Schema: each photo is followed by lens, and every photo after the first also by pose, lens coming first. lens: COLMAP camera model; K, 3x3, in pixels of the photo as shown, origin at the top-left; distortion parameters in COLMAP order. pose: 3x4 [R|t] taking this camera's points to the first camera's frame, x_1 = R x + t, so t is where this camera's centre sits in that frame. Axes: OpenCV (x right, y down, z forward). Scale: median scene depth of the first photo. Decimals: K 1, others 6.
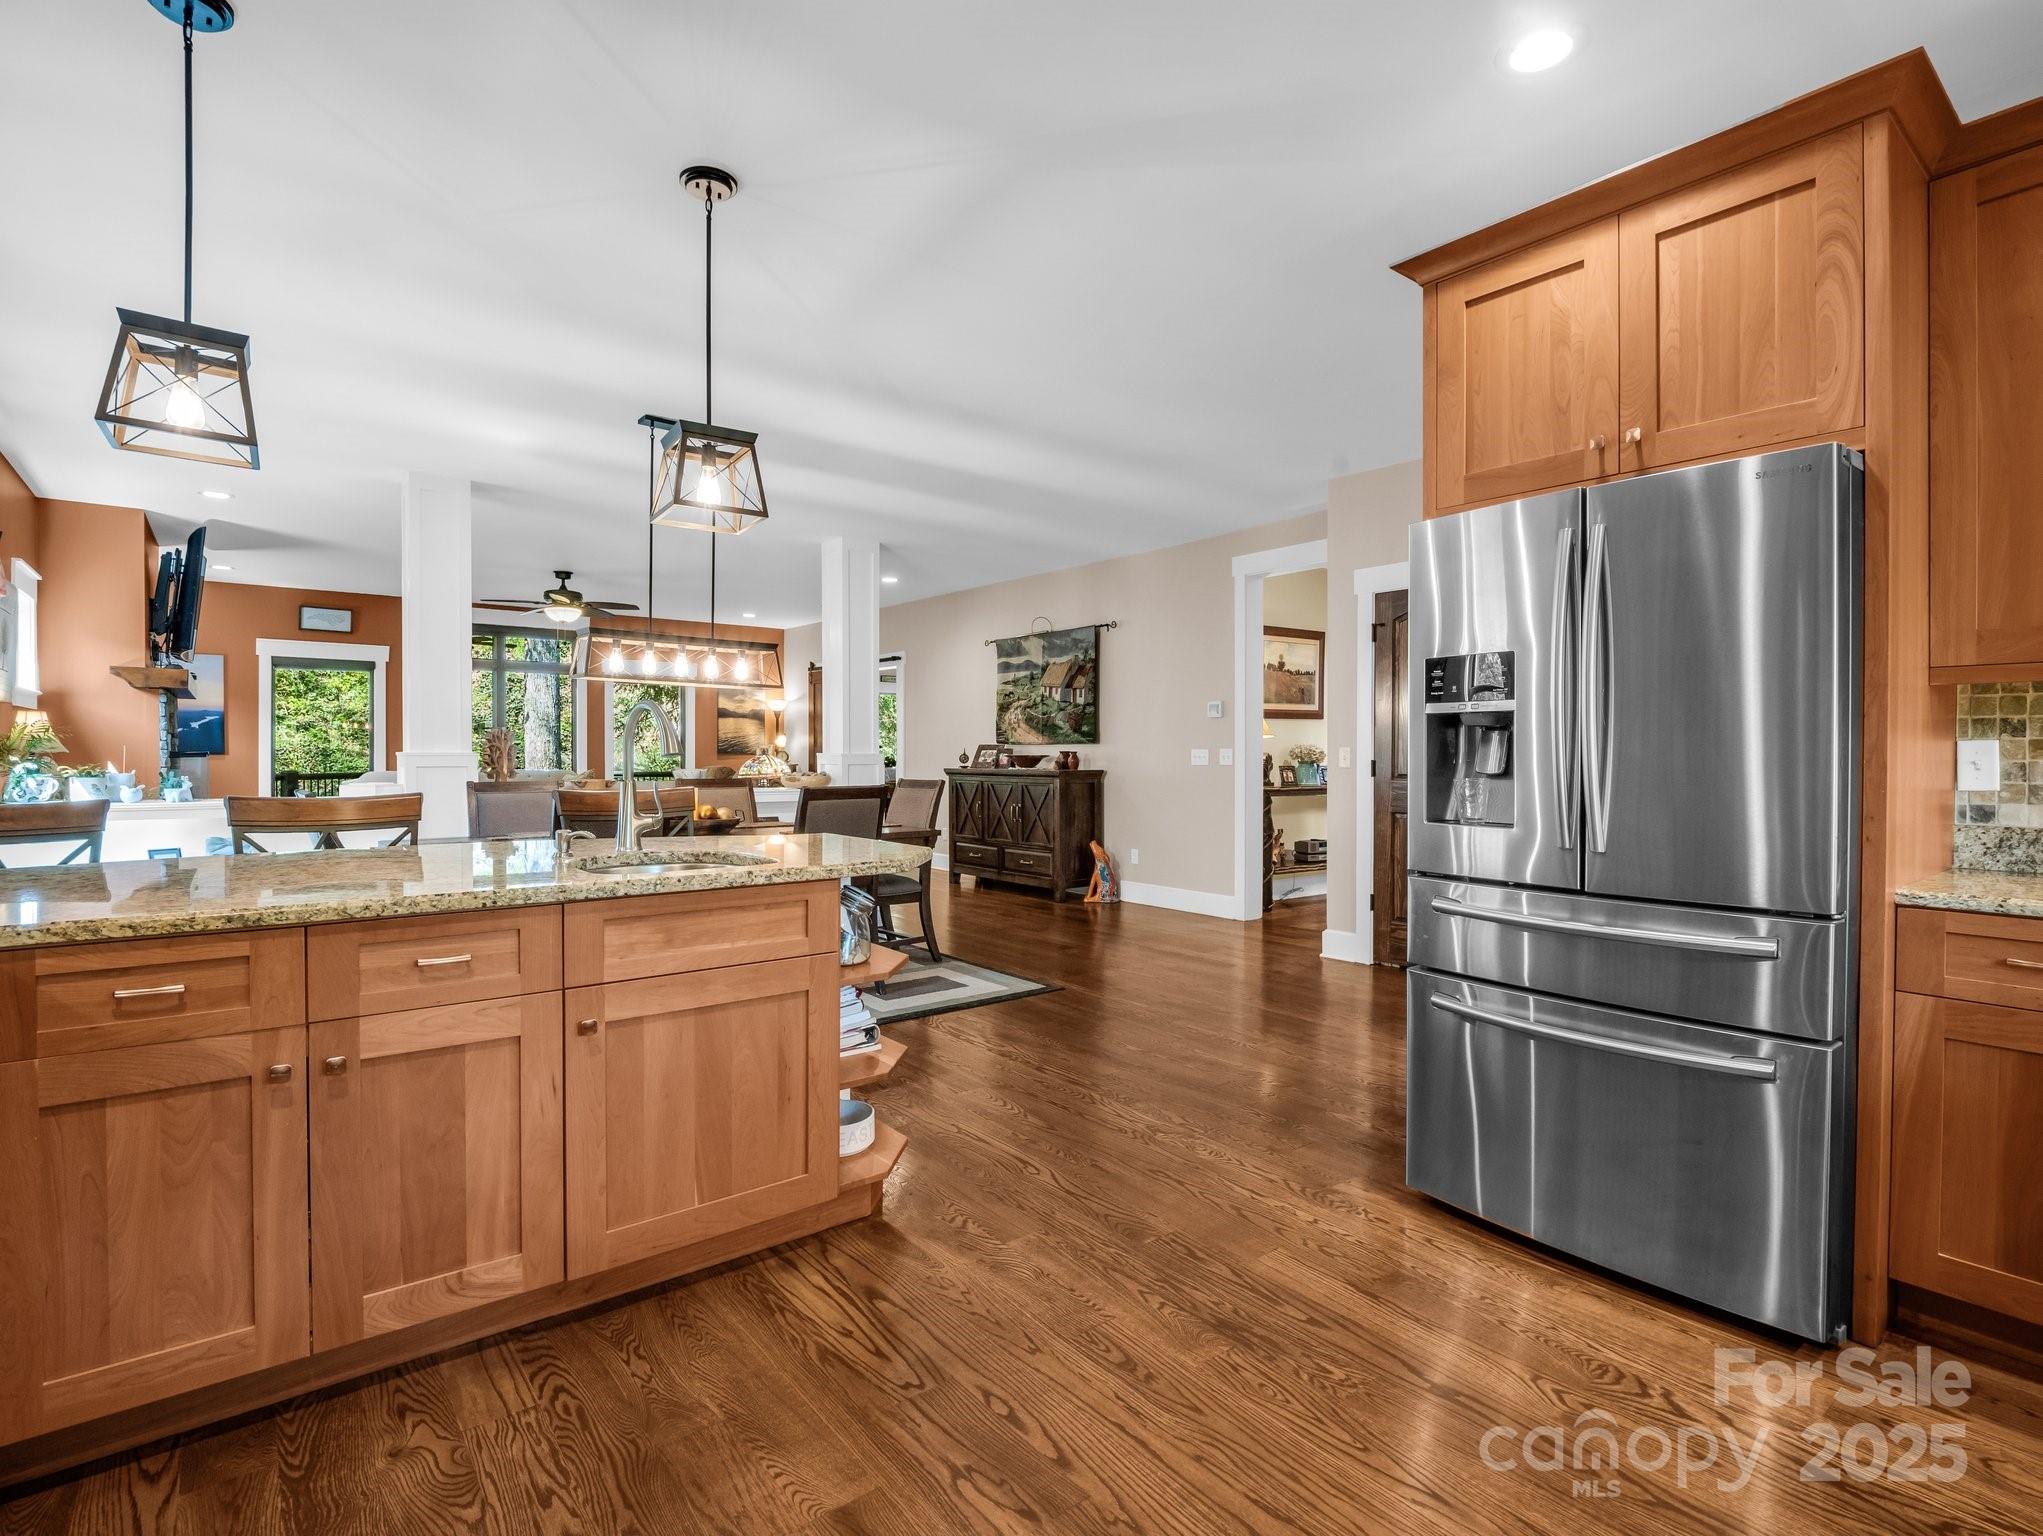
lens RADIAL K [[1038.3, 0, 1046.3], [0, 1038.3, 777.8], [0, 0, 1]] dist [-0.022075, 0.000347]
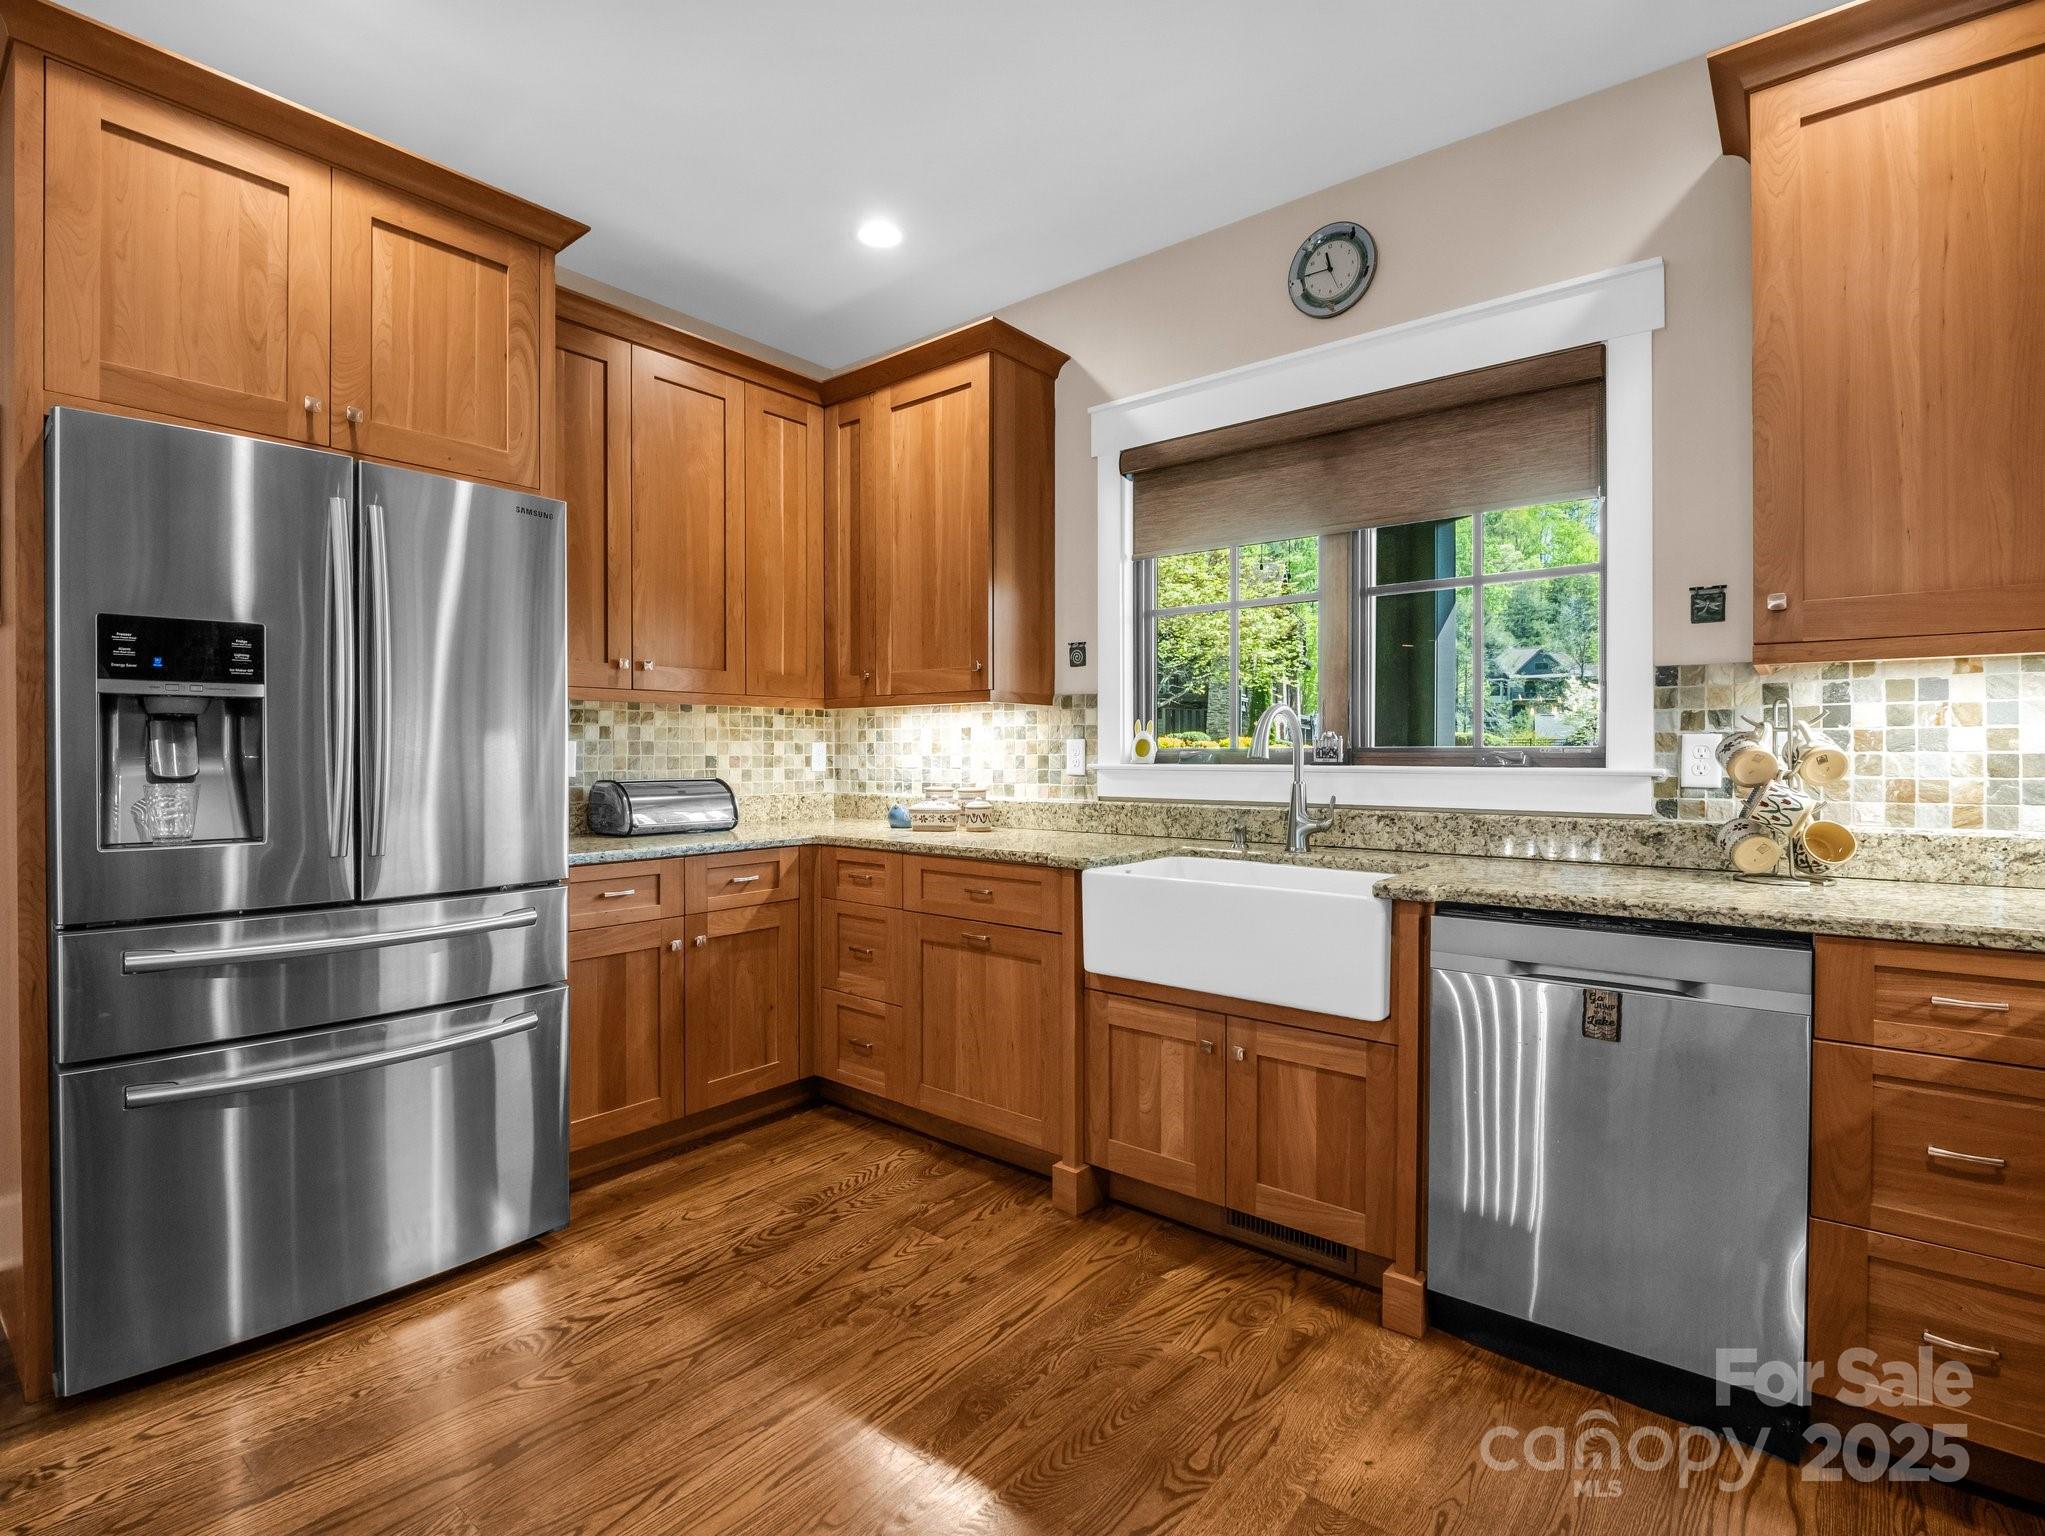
lens RADIAL K [[1003.2, 0, 999.8], [0, 1003.2, 773.3], [0, 0, 1]] dist [-0.000171, -0.001703]
pose [[-0.195970, -0.020058, 0.980405, -0.465465], [0.024609, 0.999375, 0.025365, -0.011613], [-0.980301, 0.029098, -0.195354, 0.614390]]
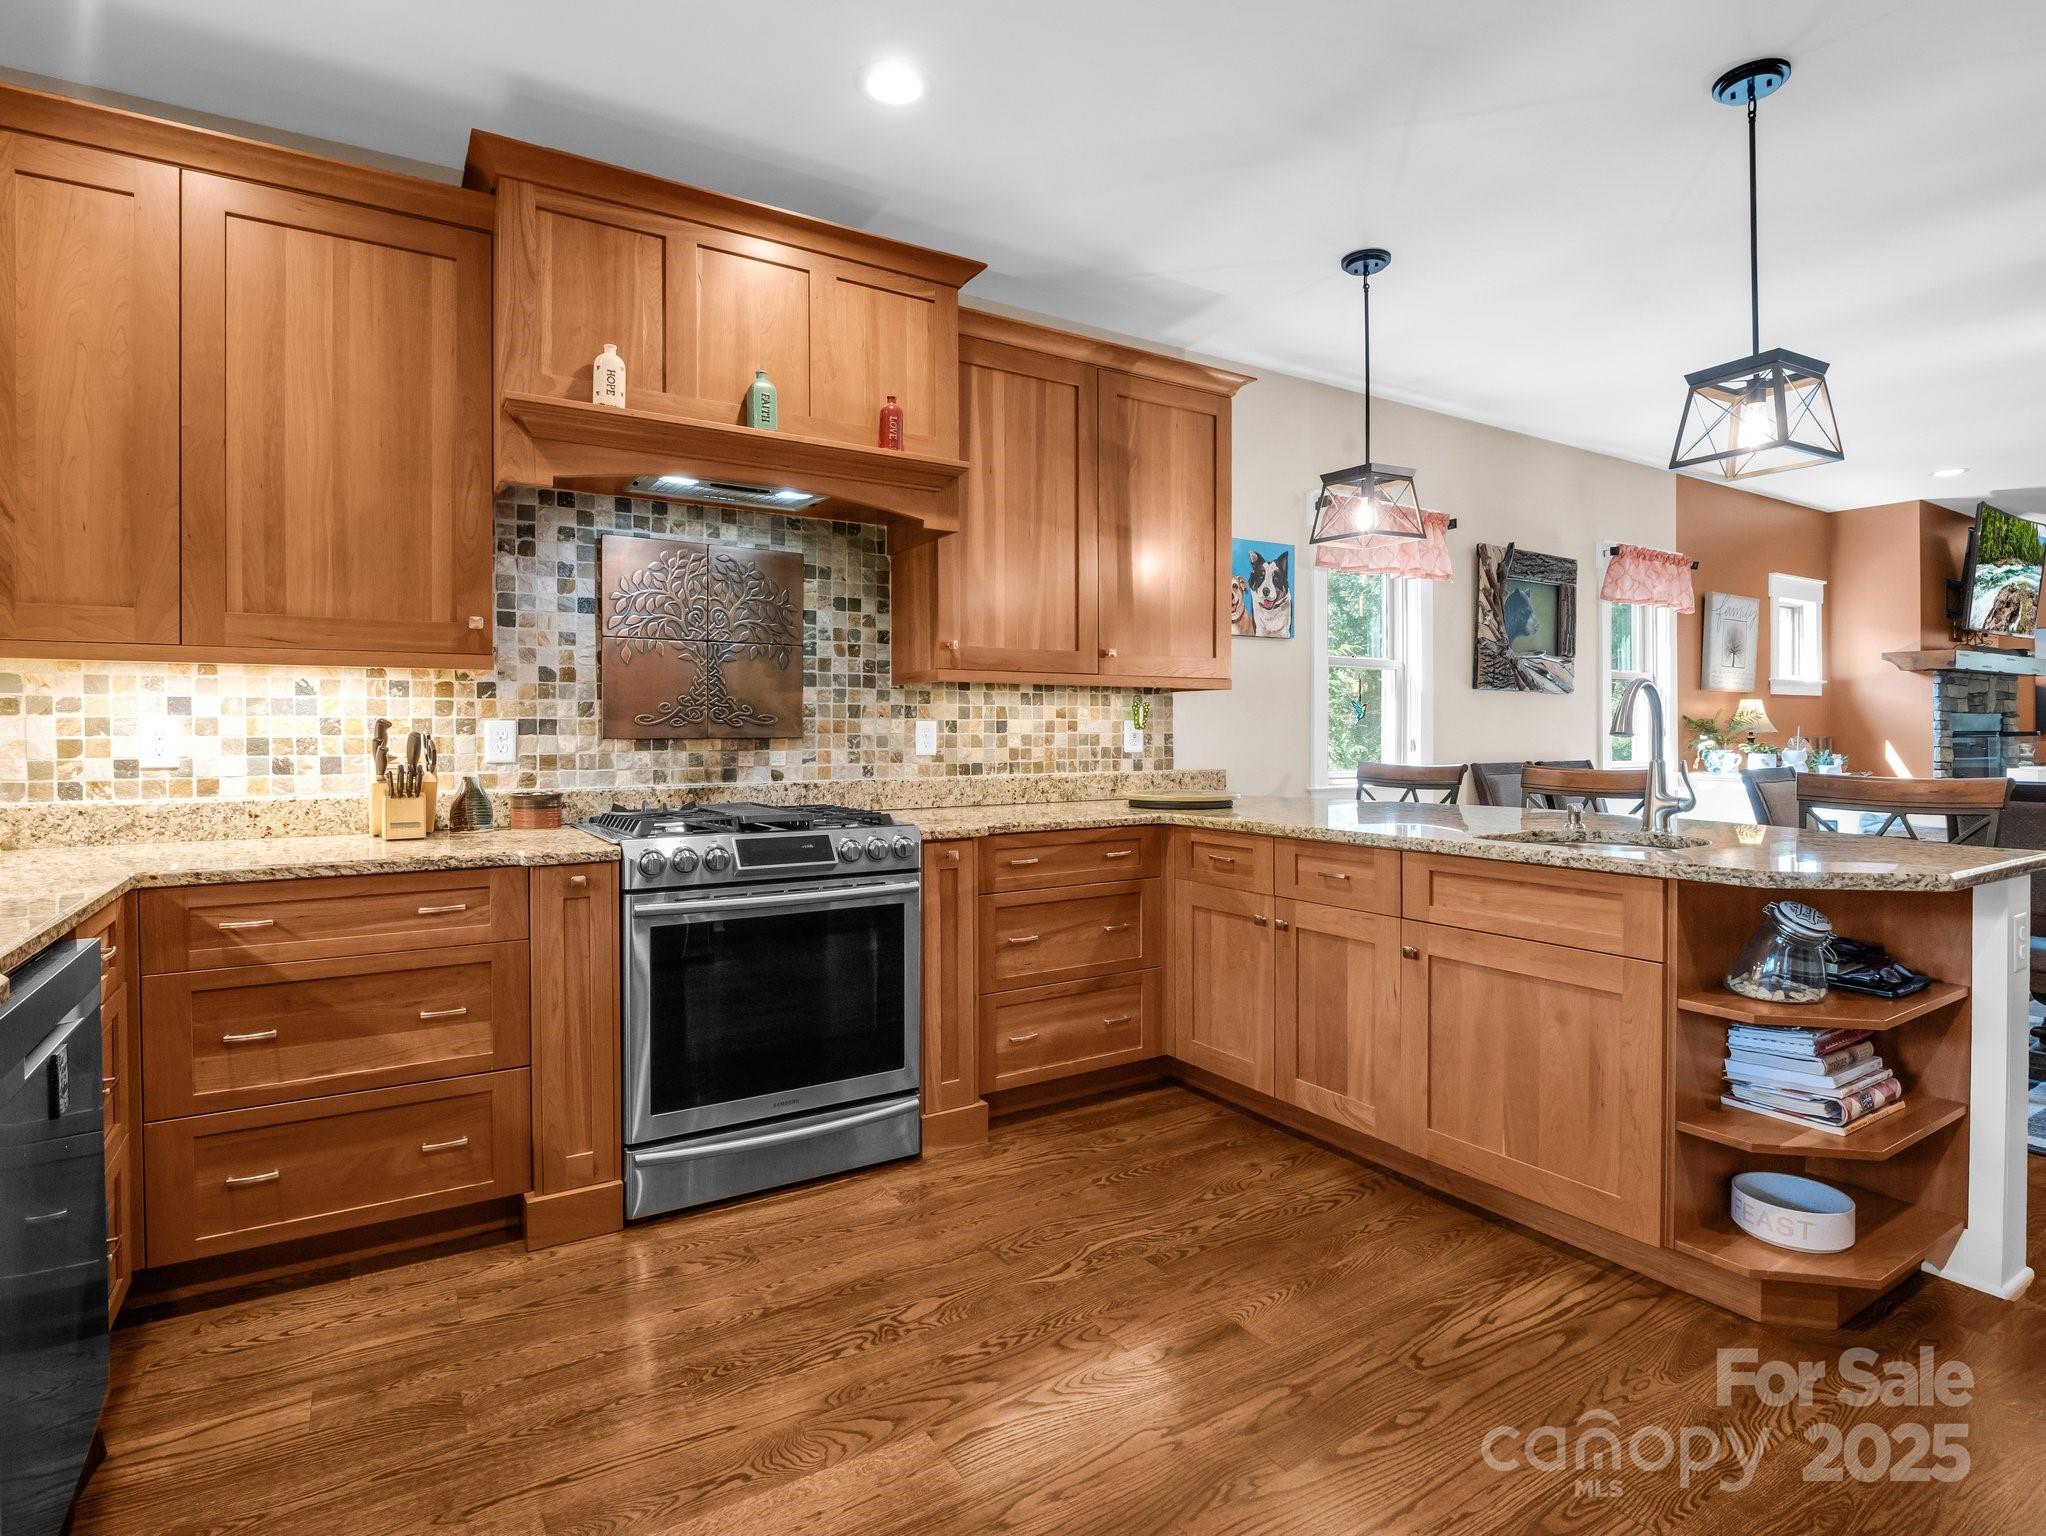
lens RADIAL K [[1047.2, 0, 1023.0], [0, 1047.2, 768.0], [0, 0, 1]] dist [0.000317, -0.014342]
pose [[-0.130164, 0.032096, -0.990973, 0.773189], [-0.022919, 0.999111, 0.035370, -0.013671], [0.991228, 0.027316, -0.129313, 0.621661]]
